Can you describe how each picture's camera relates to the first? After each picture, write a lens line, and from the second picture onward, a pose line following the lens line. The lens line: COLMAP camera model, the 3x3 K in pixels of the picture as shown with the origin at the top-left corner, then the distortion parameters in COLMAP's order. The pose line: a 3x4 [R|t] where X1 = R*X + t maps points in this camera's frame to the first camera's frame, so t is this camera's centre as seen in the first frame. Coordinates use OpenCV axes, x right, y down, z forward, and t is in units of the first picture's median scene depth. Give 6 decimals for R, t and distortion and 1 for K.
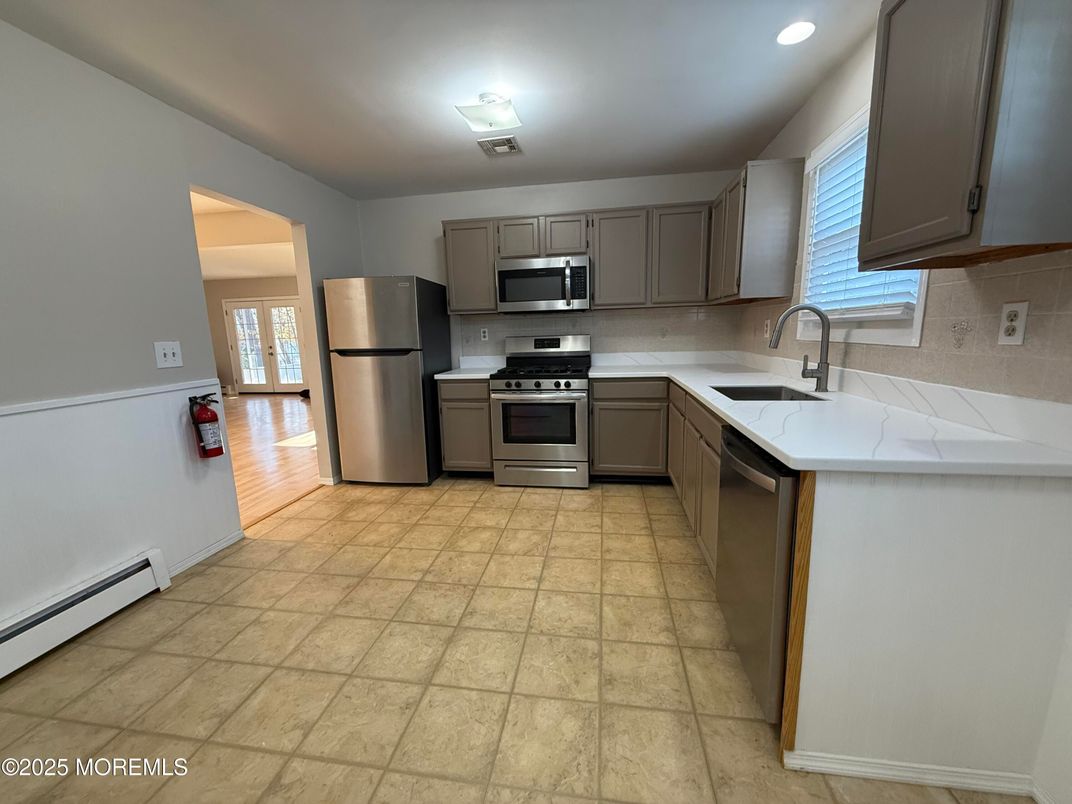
lens RADIAL K [[428.9, 0, 534.9], [0, 428.9, 404.4], [0, 0, 1]] dist [-0.001728, 0.000105]
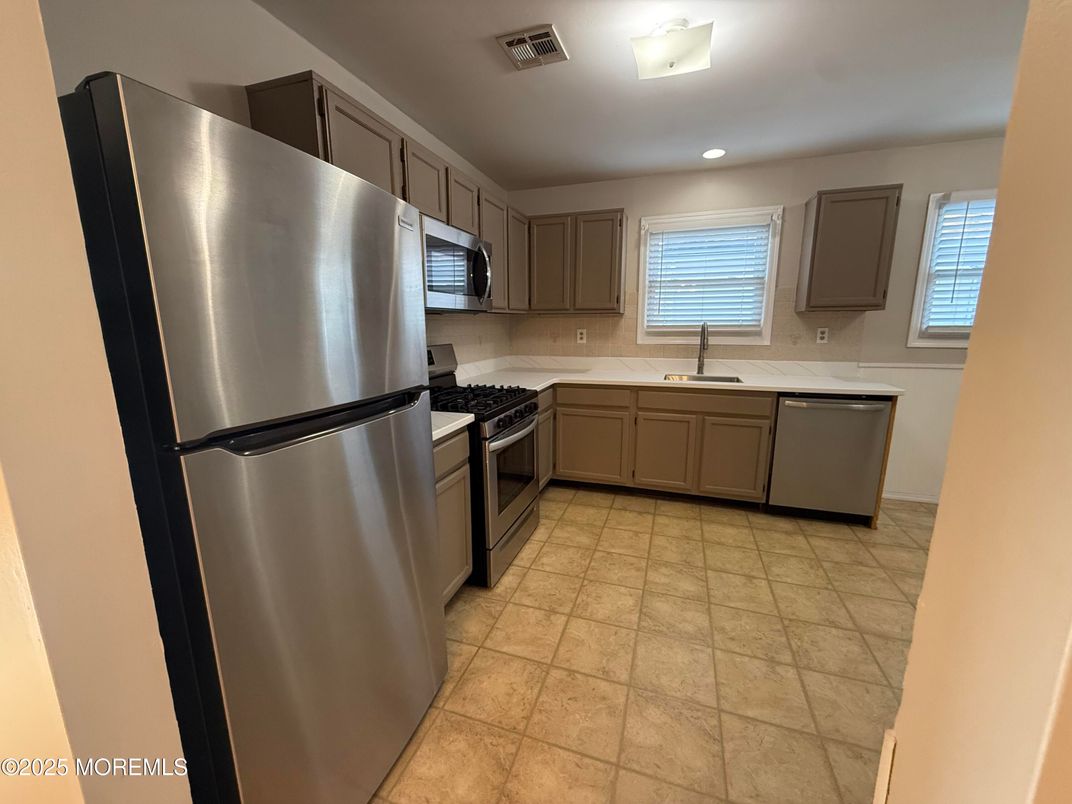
lens RADIAL K [[428.9, 0, 534.9], [0, 428.9, 404.4], [0, 0, 1]] dist [-0.001728, 0.000105]
pose [[0.161601, -0.155651, 0.974504, -0.885148], [0.166357, 0.977648, 0.128566, -0.192471], [-0.972733, 0.141339, 0.183883, 1.088641]]
